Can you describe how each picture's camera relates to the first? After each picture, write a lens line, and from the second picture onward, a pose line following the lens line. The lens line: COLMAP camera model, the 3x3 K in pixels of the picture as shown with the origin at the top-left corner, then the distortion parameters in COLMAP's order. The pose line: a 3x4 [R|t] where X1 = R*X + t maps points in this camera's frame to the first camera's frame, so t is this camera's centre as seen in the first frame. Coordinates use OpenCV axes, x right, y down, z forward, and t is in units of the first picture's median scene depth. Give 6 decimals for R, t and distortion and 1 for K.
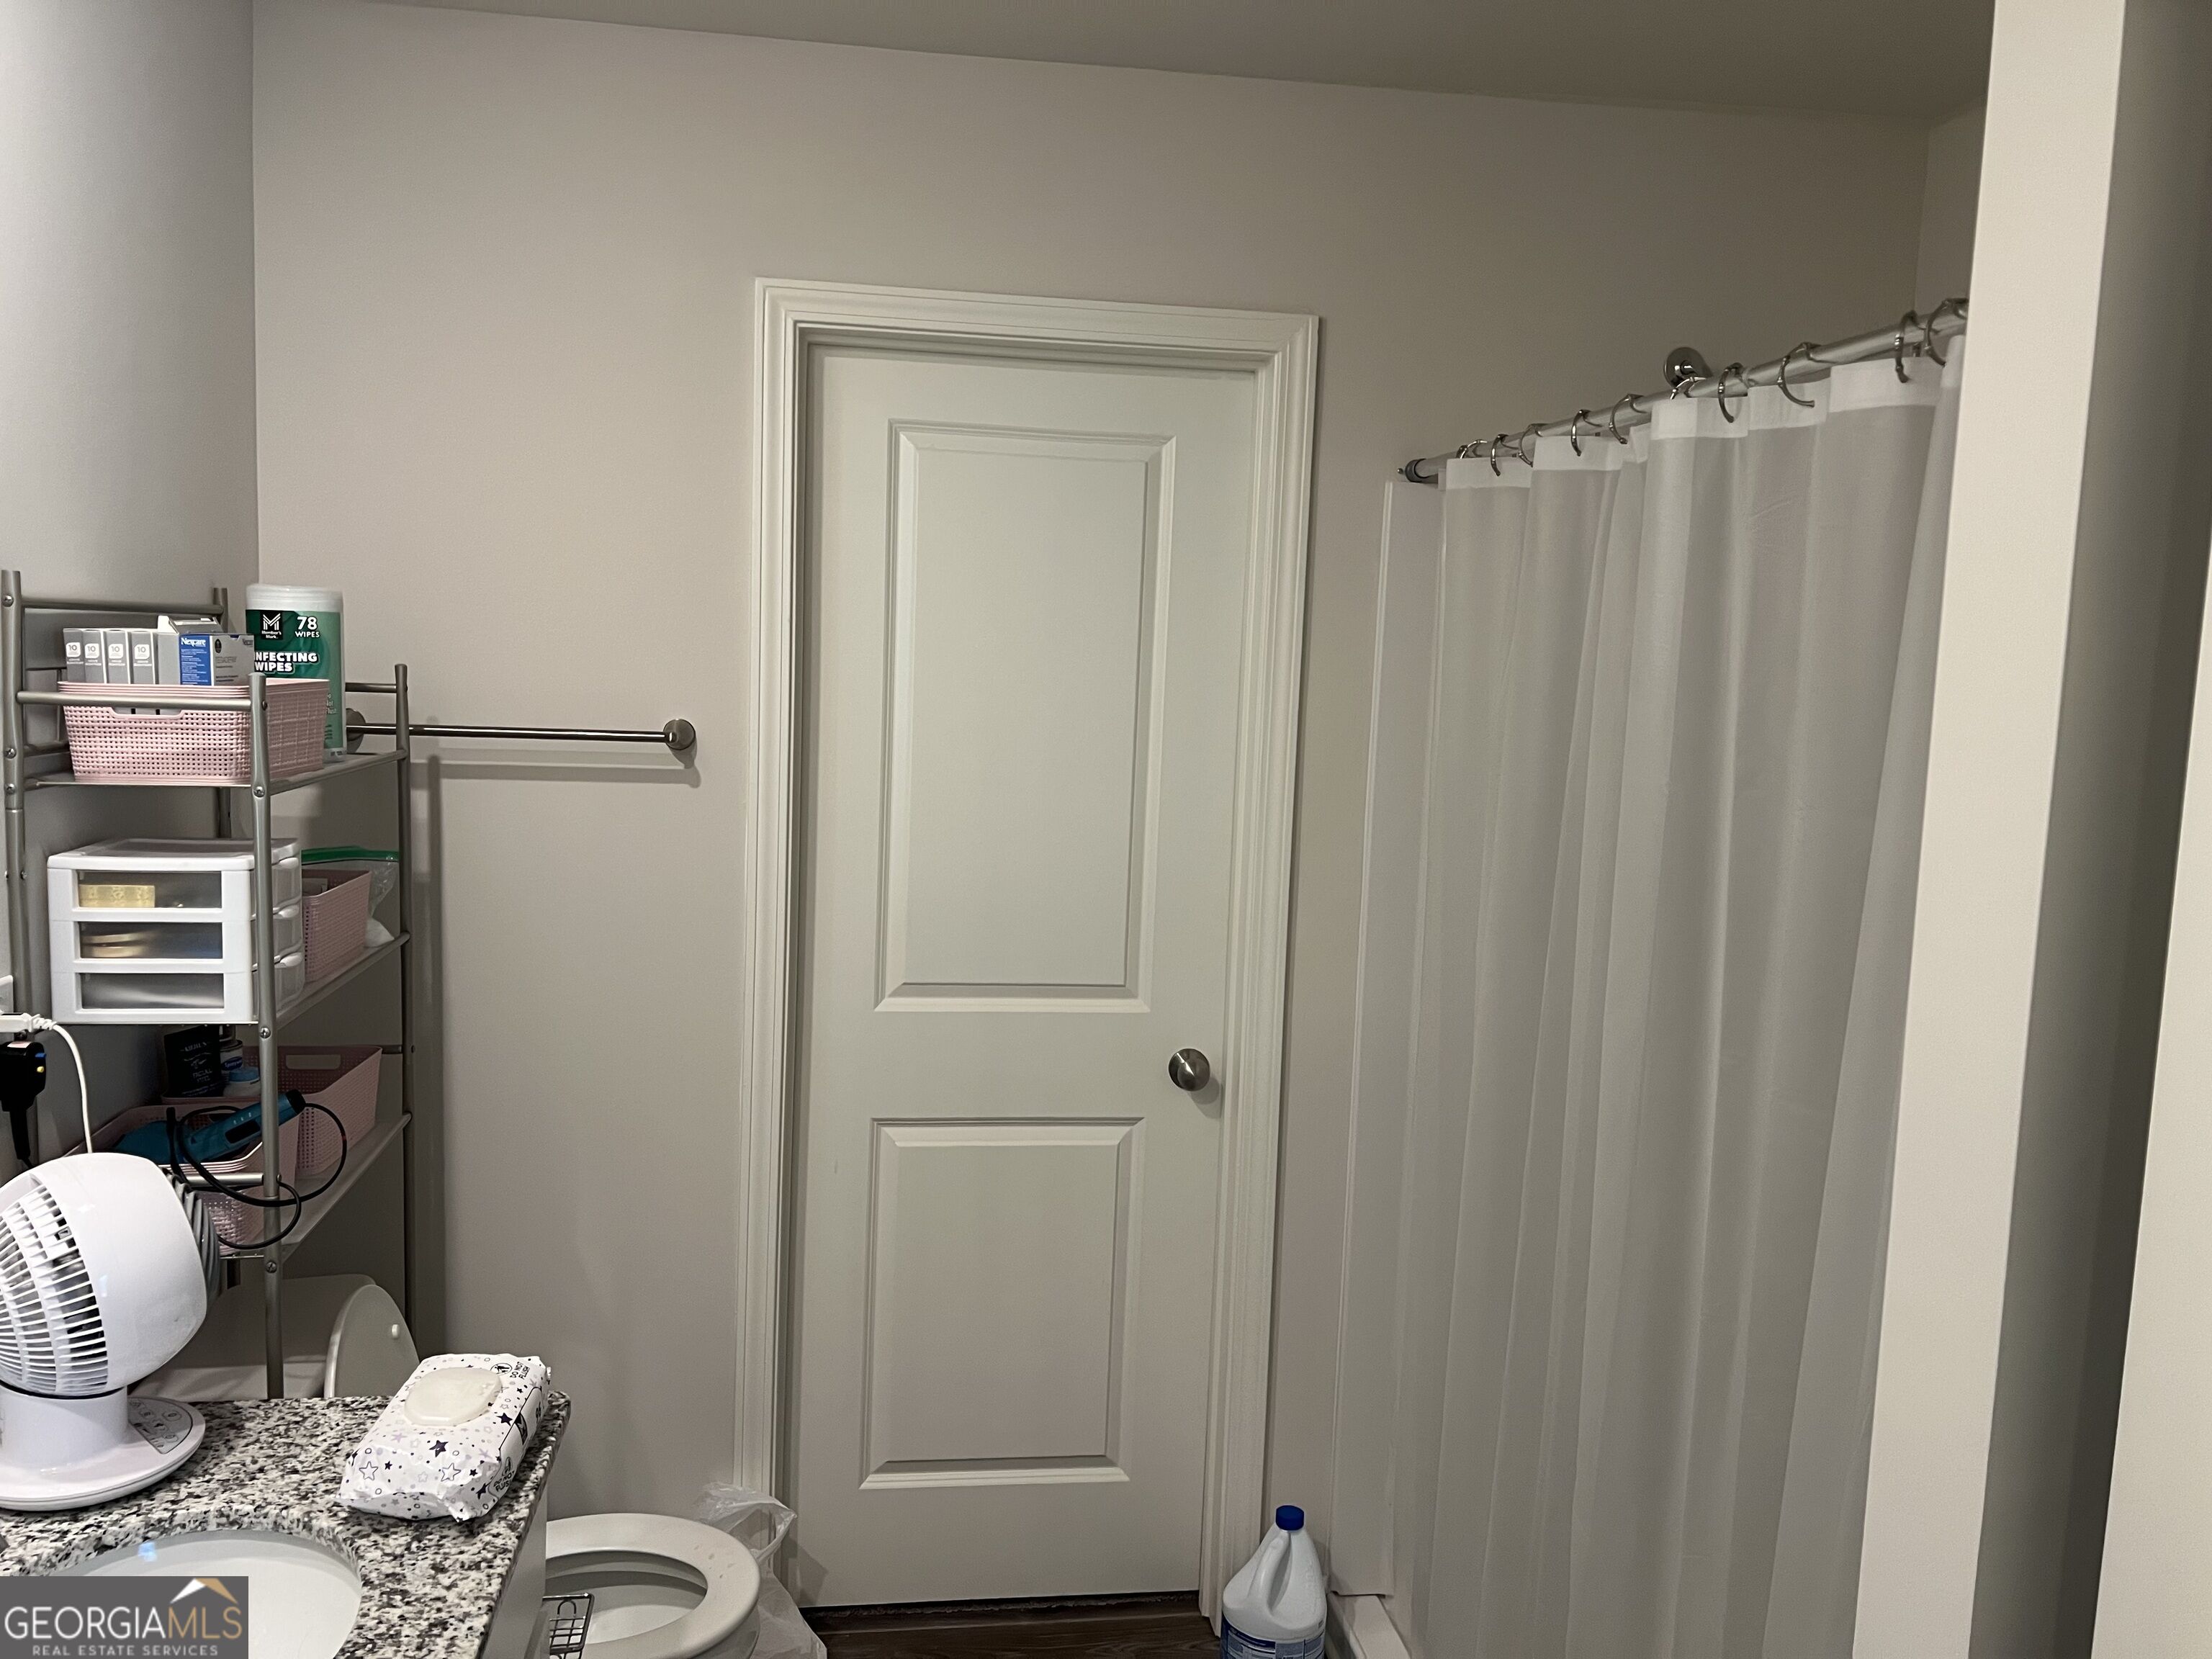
lens RADIAL K [[1674.0, 0, 1087.8], [0, 1674.0, 811.6], [0, 0, 1]] dist [0.055113, -0.070620]
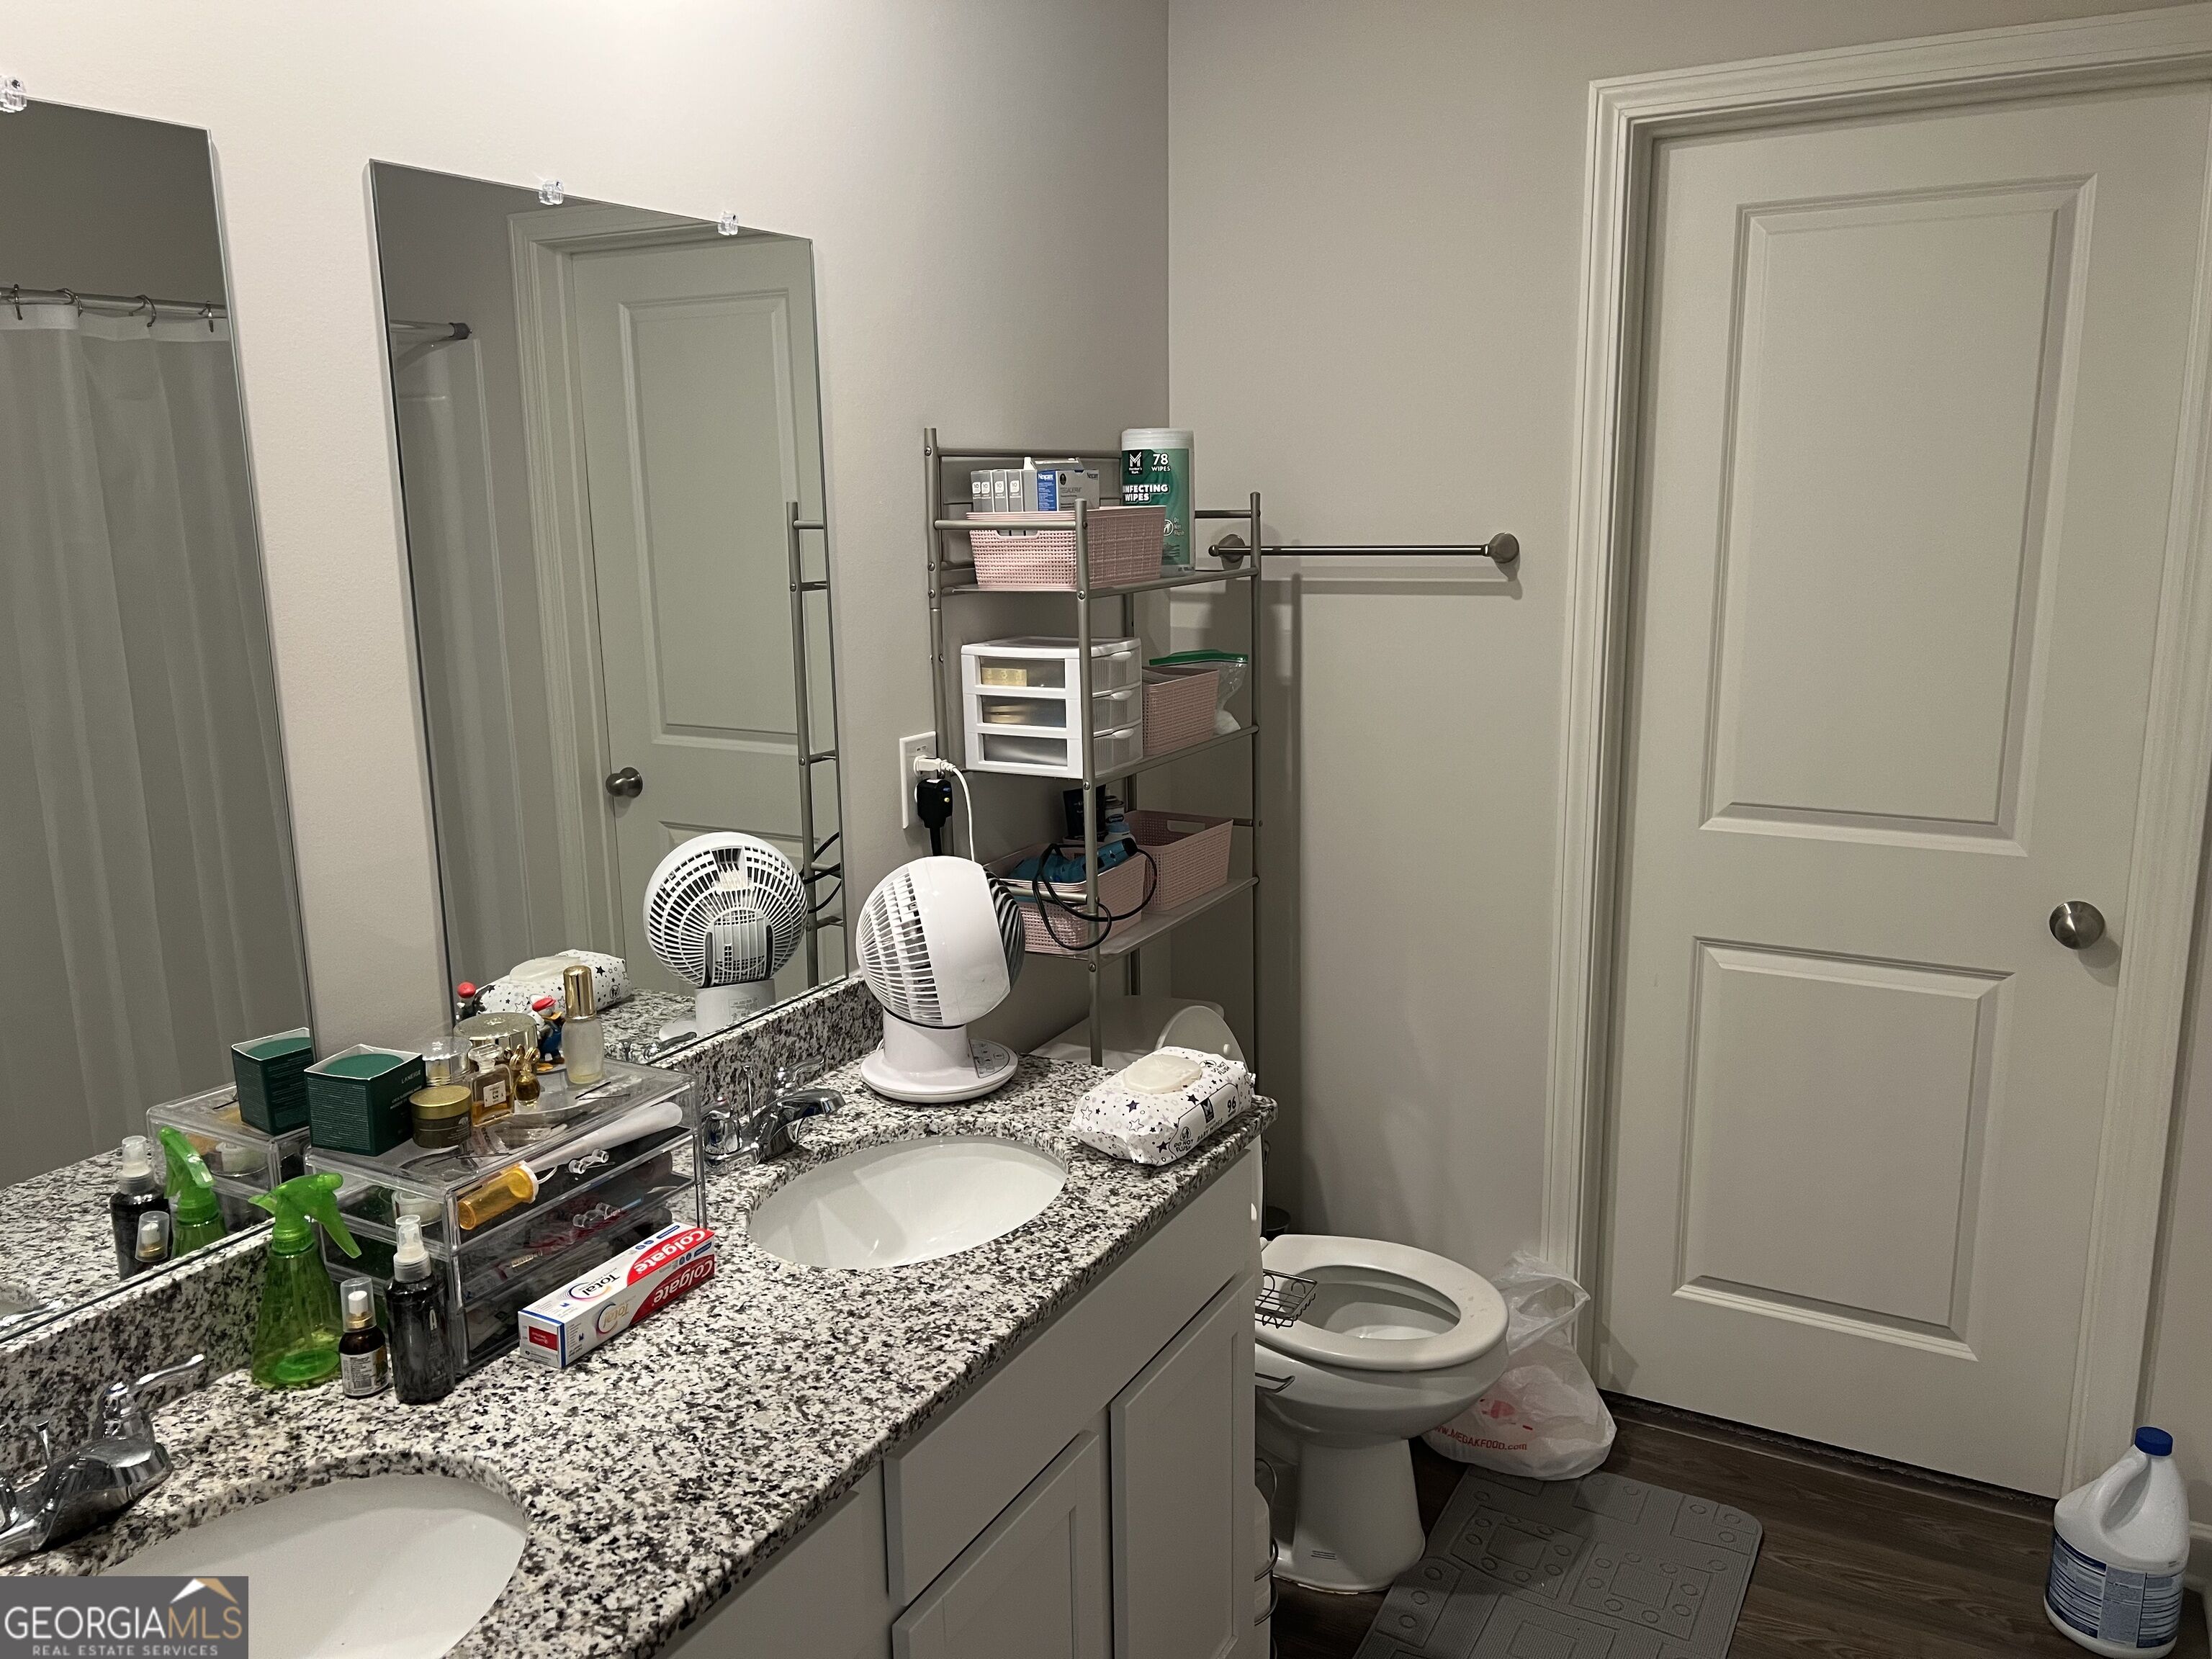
lens RADIAL K [[1674.0, 0, 1089.8], [0, 1674.0, 823.7], [0, 0, 1]] dist [0.055113, -0.070620]
pose [[0.790814, 0.071823, -0.607828, 0.234623], [-0.013861, 0.994938, 0.099531, 0.027611], [0.611900, -0.070286, 0.787806, 0.002046]]
